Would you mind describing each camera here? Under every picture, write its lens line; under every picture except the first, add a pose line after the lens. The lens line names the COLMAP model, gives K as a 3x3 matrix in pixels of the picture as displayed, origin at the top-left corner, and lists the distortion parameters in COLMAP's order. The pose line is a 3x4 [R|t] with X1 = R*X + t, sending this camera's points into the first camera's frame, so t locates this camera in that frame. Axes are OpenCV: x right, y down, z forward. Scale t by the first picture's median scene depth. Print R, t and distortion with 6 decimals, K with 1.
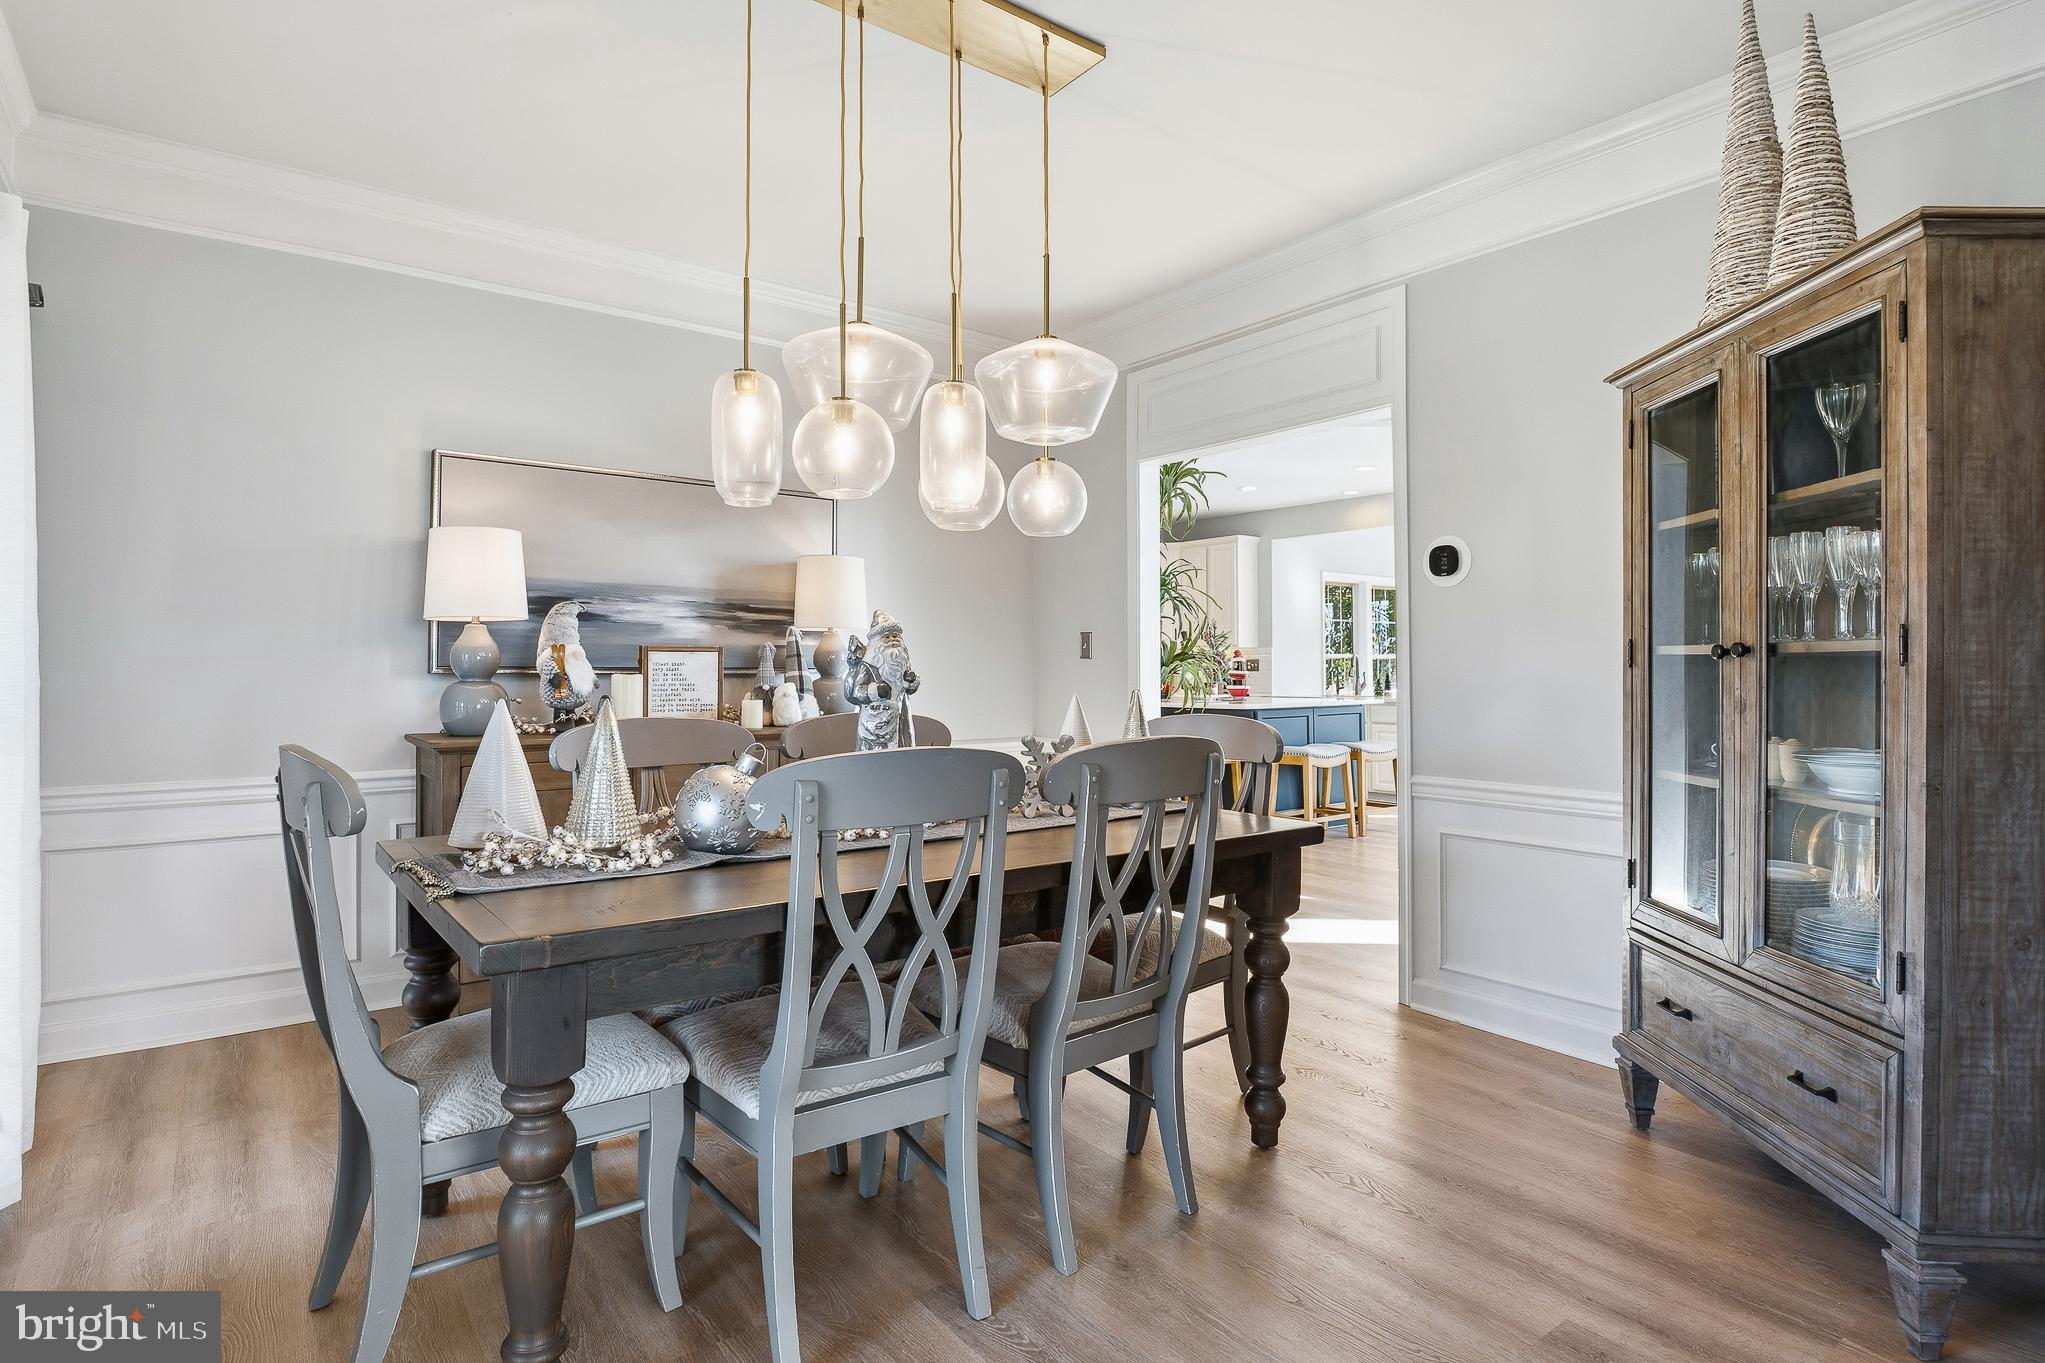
lens RADIAL K [[1052.9, 0, 1026.6], [0, 1052.9, 663.0], [0, 0, 1]] dist [-0.007500, -0.006748]
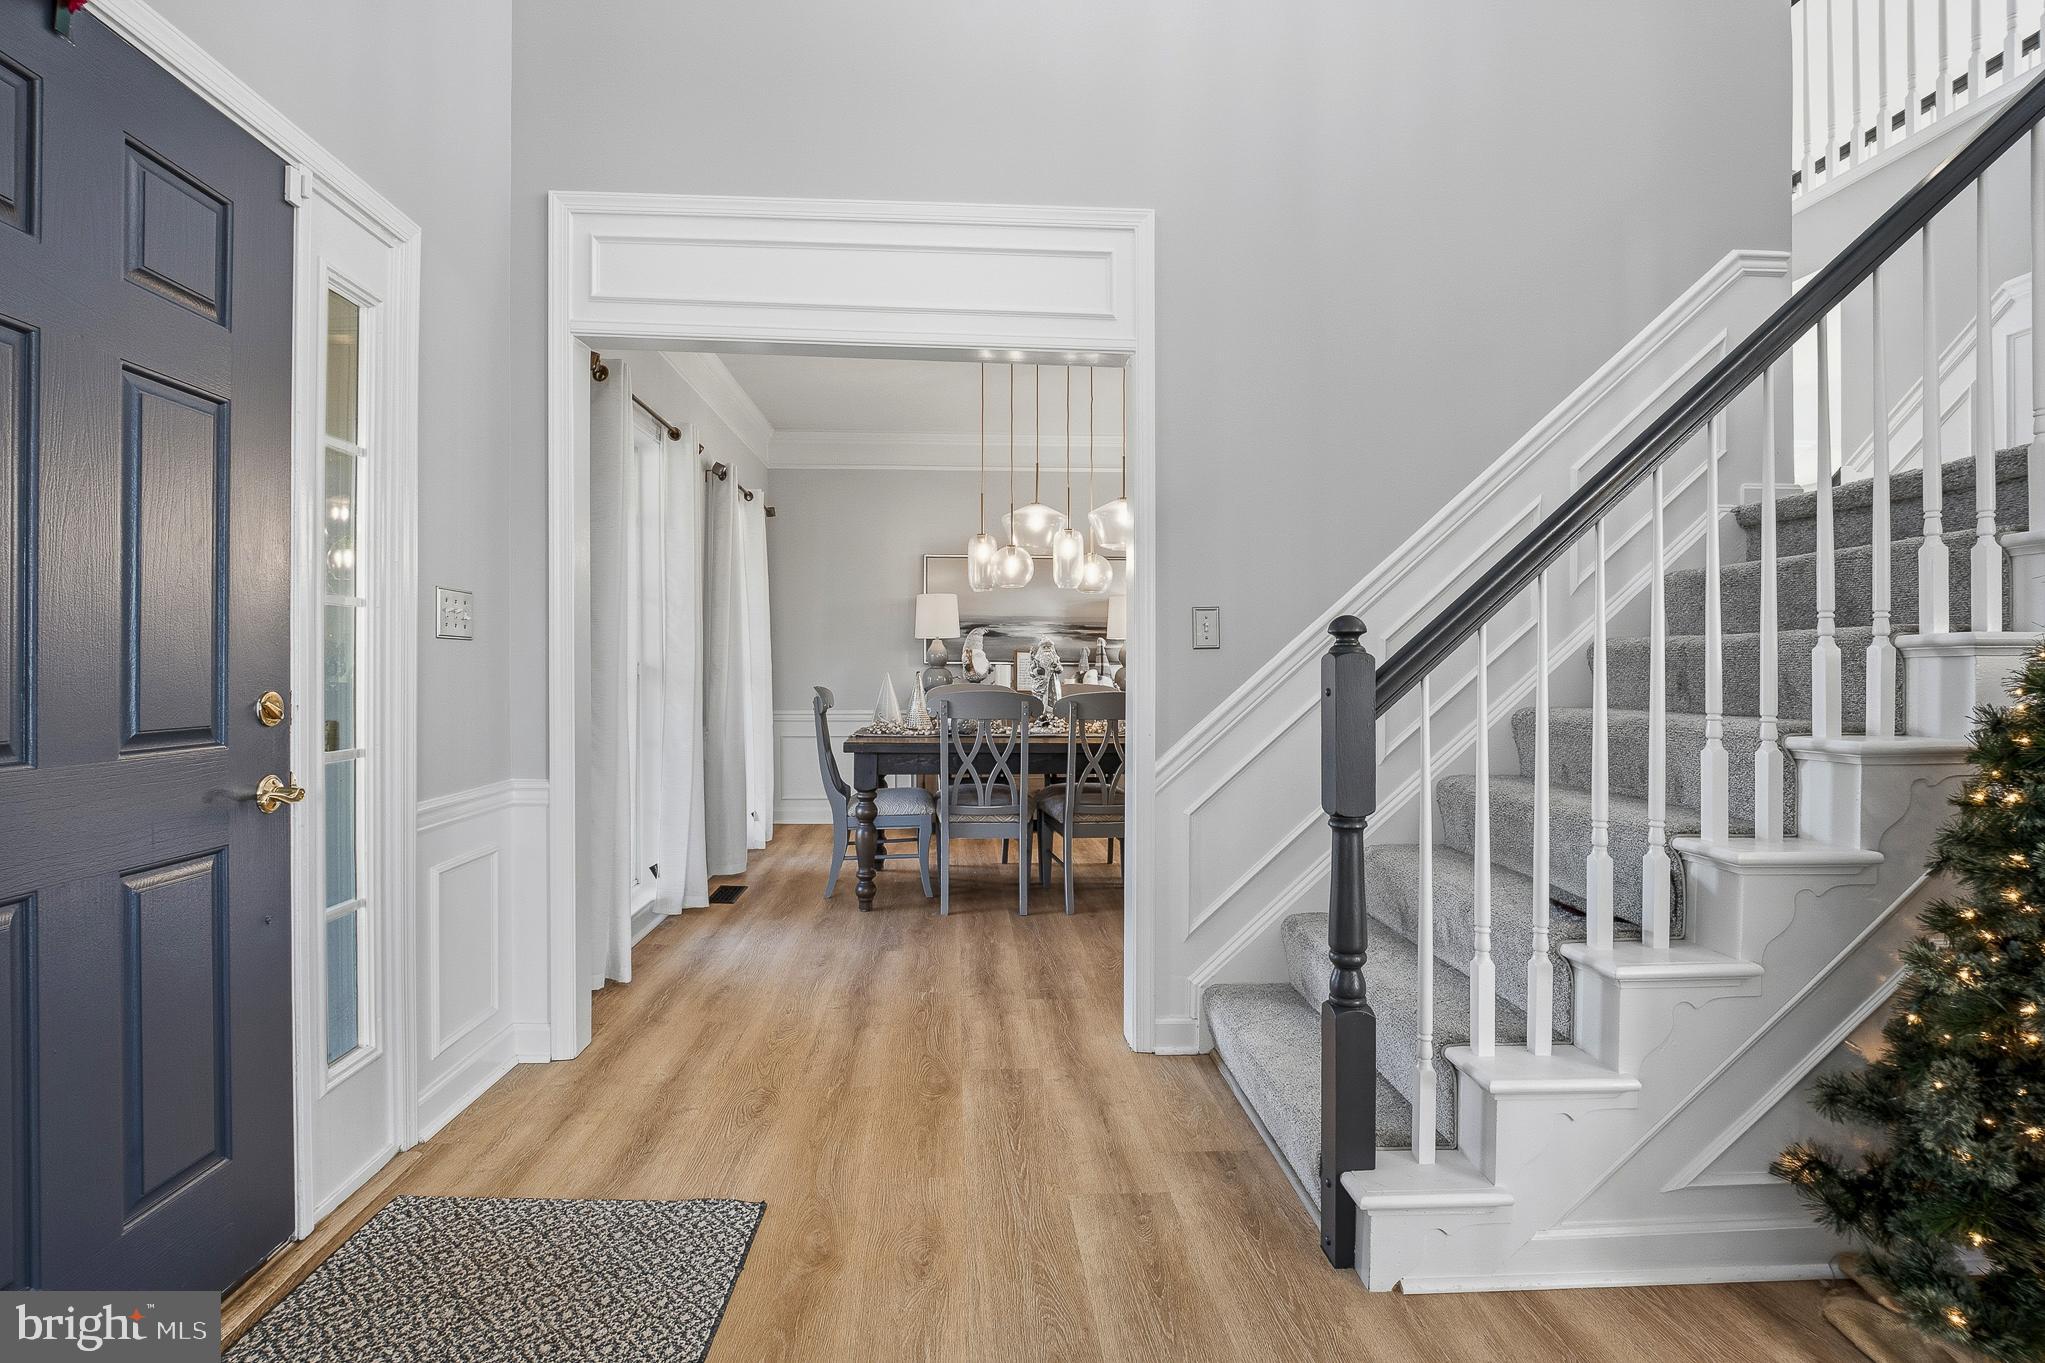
lens RADIAL K [[1001.1, 0, 1008.6], [0, 1001.1, 676.6], [0, 0, 1]] dist [-0.000859, -0.009559]
pose [[0.831010, 0.012868, -0.556109, 0.665179], [-0.003214, 0.999827, 0.018332, -0.000630], [0.556249, -0.013447, 0.830907, -0.532275]]
